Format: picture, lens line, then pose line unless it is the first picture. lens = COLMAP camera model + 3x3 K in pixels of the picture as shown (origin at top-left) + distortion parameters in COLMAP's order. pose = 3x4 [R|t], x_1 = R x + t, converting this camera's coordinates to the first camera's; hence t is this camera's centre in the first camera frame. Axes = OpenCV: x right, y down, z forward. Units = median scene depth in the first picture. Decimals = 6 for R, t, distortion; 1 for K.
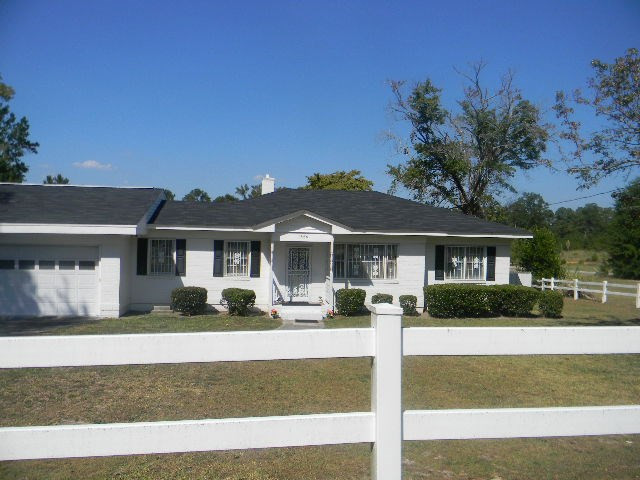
lens RADIAL K [[523.1, 0, 319.2], [0, 523.1, 242.0], [0, 0, 1]] dist [0.000331, -0.015582]
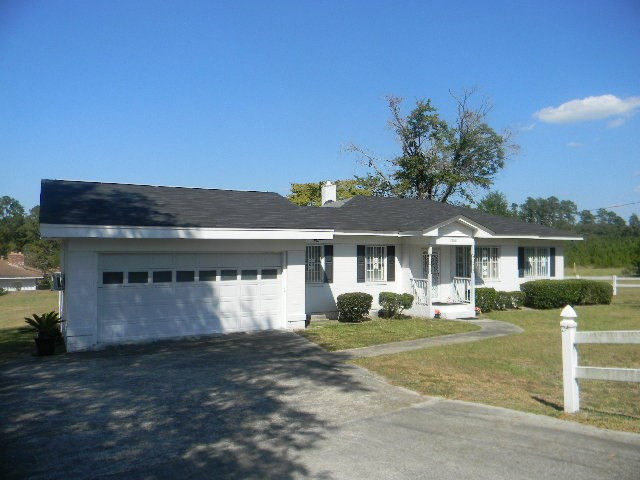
lens RADIAL K [[523.1, 0, 317.8], [0, 523.1, 241.8], [0, 0, 1]] dist [0.000331, -0.015582]
pose [[0.931681, -0.013816, 0.363014, -0.596108], [0.021607, 0.999615, -0.017412, 0.005021], [-0.362634, 0.024066, 0.931621, 0.095847]]
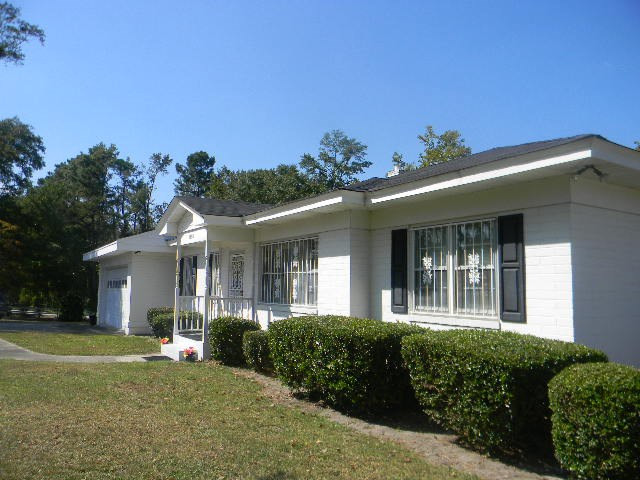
lens RADIAL K [[523.1, 0, 322.0], [0, 523.1, 237.8], [0, 0, 1]] dist [0.000331, -0.015582]
pose [[0.432403, -0.092806, -0.896892, 0.575225], [0.014879, 0.995288, -0.095814, 0.051959], [0.901558, 0.028085, 0.431746, 0.763370]]
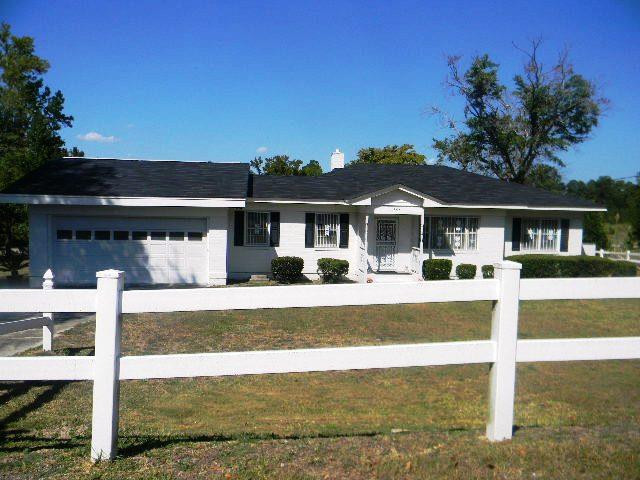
lens RADIAL K [[523.1, 0, 318.5], [0, 523.1, 241.1], [0, 0, 1]] dist [0.000331, -0.015582]
pose [[0.999955, 0.000885, -0.009403, -0.156344], [-0.000410, 0.998727, 0.050436, 0.000239], [0.009435, -0.050429, 0.998683, -0.051843]]
